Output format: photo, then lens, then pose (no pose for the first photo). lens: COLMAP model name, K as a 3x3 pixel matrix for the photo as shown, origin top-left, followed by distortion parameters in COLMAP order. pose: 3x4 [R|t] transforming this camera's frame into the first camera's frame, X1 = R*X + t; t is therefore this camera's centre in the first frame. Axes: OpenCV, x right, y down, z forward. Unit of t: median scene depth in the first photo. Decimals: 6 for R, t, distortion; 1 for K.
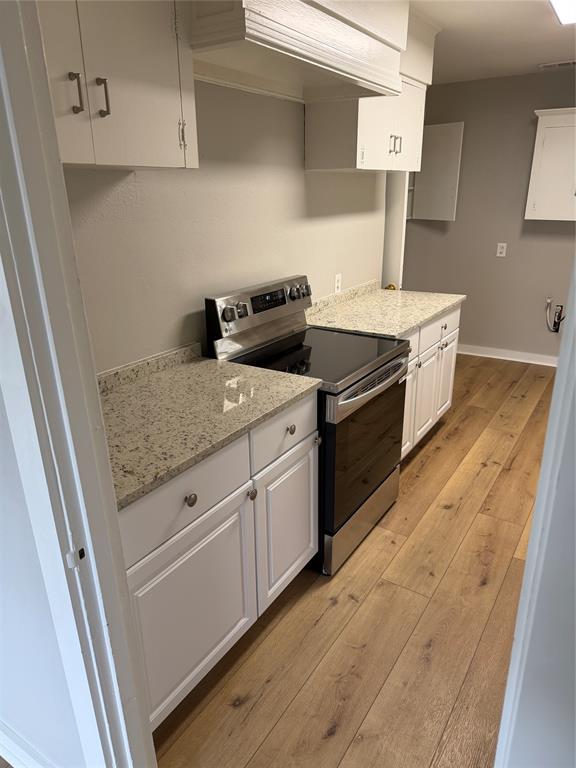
lens RADIAL K [[535.6, 0, 287.4], [0, 535.6, 380.6], [0, 0, 1]] dist [0.009816, -0.001040]
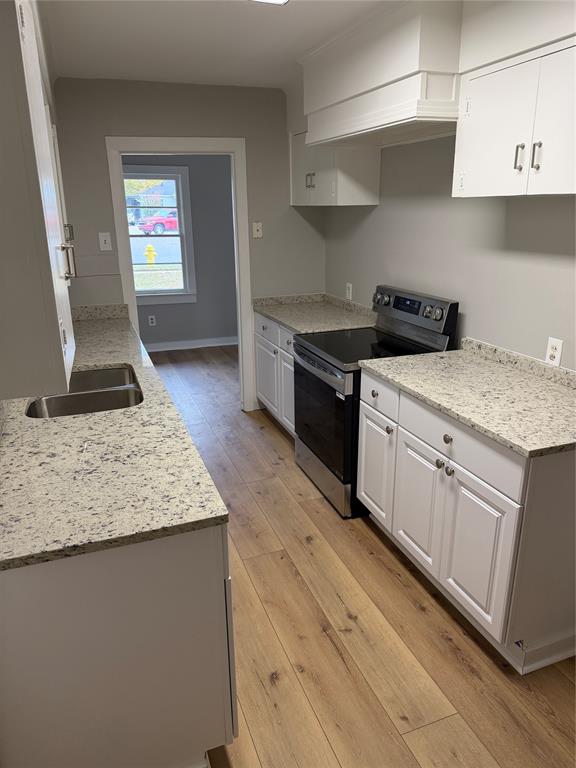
lens RADIAL K [[535.6, 0, 288.1], [0, 535.6, 386.3], [0, 0, 1]] dist [0.009816, -0.001040]
pose [[-0.596534, 0.253070, -0.761645, 0.973624], [-0.271267, 0.829563, 0.488098, -0.452918], [0.755356, 0.497776, -0.426213, 1.218683]]
